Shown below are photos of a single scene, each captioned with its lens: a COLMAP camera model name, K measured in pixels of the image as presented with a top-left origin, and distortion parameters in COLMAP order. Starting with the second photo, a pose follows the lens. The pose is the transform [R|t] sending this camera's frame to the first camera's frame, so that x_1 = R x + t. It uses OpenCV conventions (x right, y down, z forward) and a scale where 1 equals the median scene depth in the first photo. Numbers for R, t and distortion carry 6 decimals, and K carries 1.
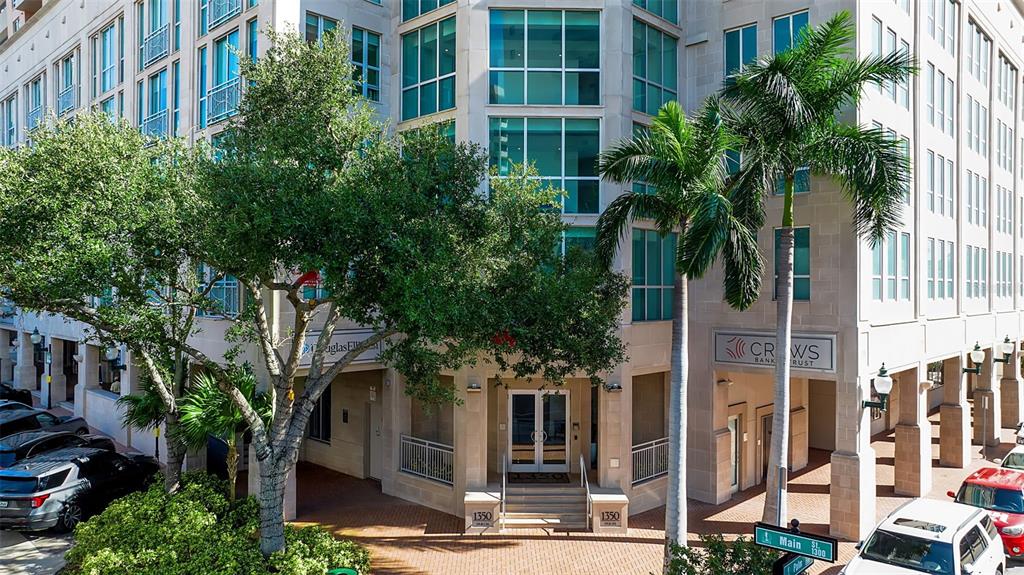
lens RADIAL K [[722.0, 0, 509.2], [0, 722.0, 289.8], [0, 0, 1]] dist [-0.036935, 0.032104]
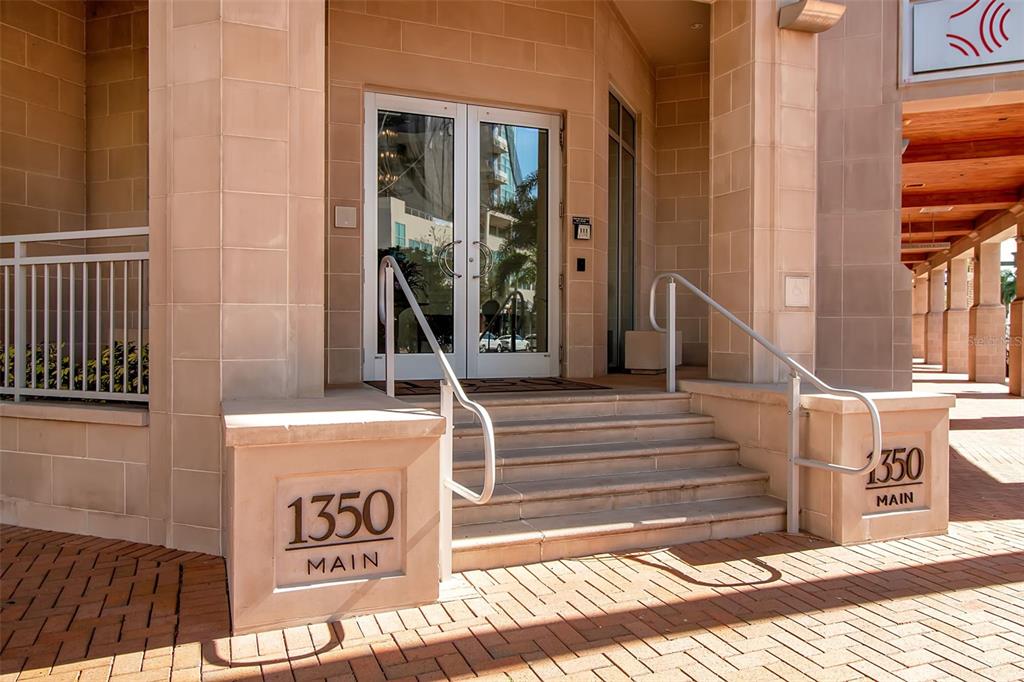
lens RADIAL K [[703.7, 0, 512.5], [0, 703.7, 338.1], [0, 0, 1]] dist [-0.007370, -0.002131]
pose [[0.925414, 0.000243, 0.378957, -0.058024], [-0.004497, 0.999936, 0.010339, 0.255084], [-0.378930, -0.011272, 0.925357, 0.787338]]
